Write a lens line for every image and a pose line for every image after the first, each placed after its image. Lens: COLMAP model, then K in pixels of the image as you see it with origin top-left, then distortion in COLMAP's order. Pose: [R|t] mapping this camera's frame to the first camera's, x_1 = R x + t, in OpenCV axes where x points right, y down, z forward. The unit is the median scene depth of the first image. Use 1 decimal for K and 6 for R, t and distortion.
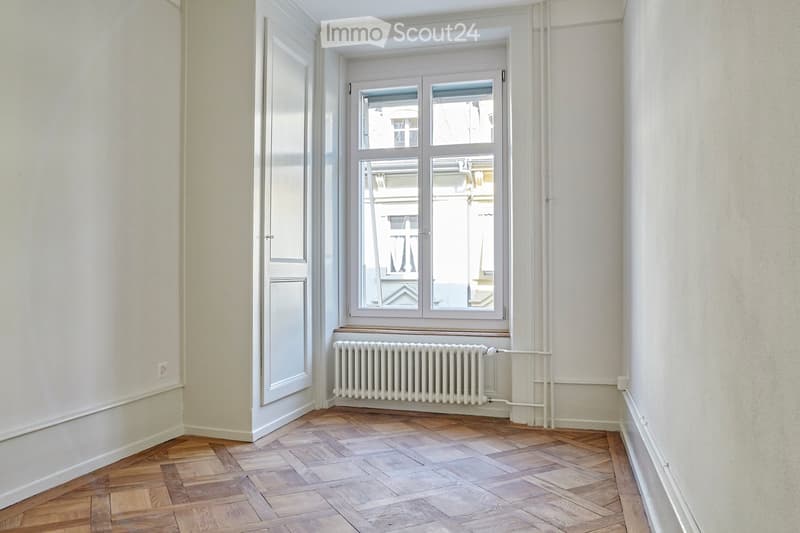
lens RADIAL K [[583.2, 0, 369.8], [0, 583.2, 267.7], [0, 0, 1]] dist [-0.004512, 0.002020]
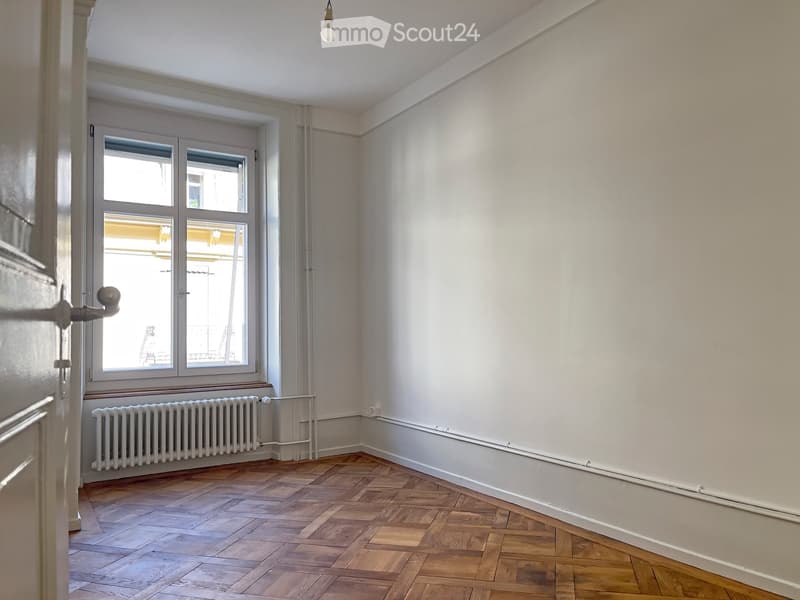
lens RADIAL K [[592.1, 0, 400.0], [0, 592.1, 300.0], [0, 0, 1]] dist [-0.003797, -0.000062]
pose [[0.676078, 0.018528, 0.736598, -0.450796], [0.006090, 0.999509, -0.030732, -0.012992], [-0.736805, 0.025263, 0.675633, 0.029946]]
